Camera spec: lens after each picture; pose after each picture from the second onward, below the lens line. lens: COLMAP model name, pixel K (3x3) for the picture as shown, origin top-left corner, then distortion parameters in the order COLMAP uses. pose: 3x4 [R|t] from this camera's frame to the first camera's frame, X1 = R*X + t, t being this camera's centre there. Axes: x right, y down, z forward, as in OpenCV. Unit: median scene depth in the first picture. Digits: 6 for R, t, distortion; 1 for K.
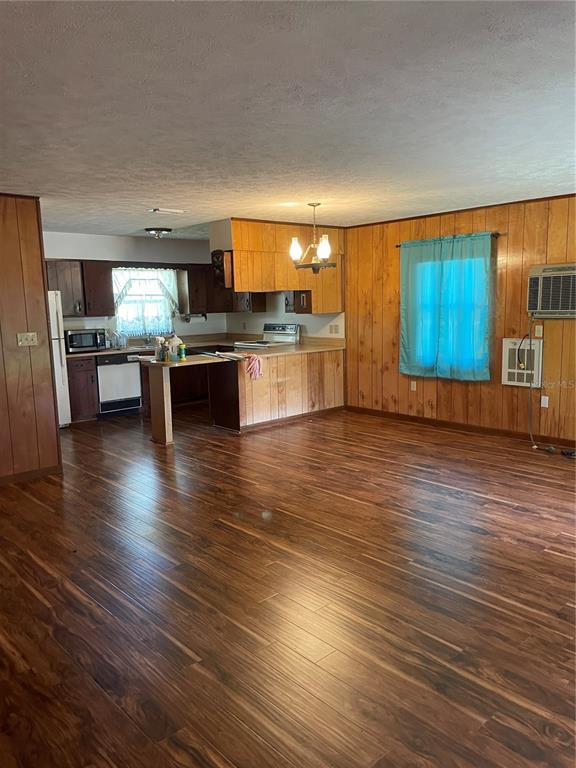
lens RADIAL K [[579.0, 0, 292.0], [0, 579.0, 382.7], [0, 0, 1]] dist [0.091294, -0.118735]
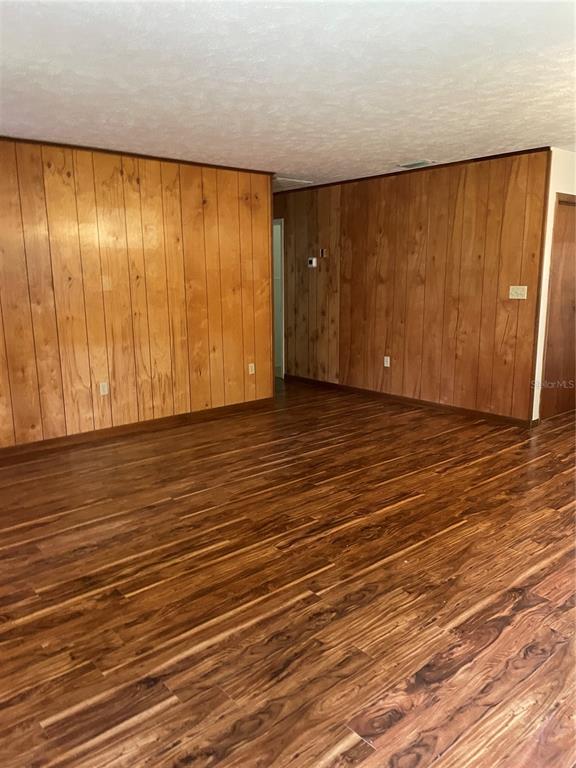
lens RADIAL K [[579.0, 0, 287.6], [0, 579.0, 386.9], [0, 0, 1]] dist [0.091294, -0.118735]
pose [[-0.033861, 0.221620, -0.974545, 0.860301], [-0.132737, 0.965468, 0.224168, -0.128475], [0.990573, 0.136949, -0.003275, 0.873693]]
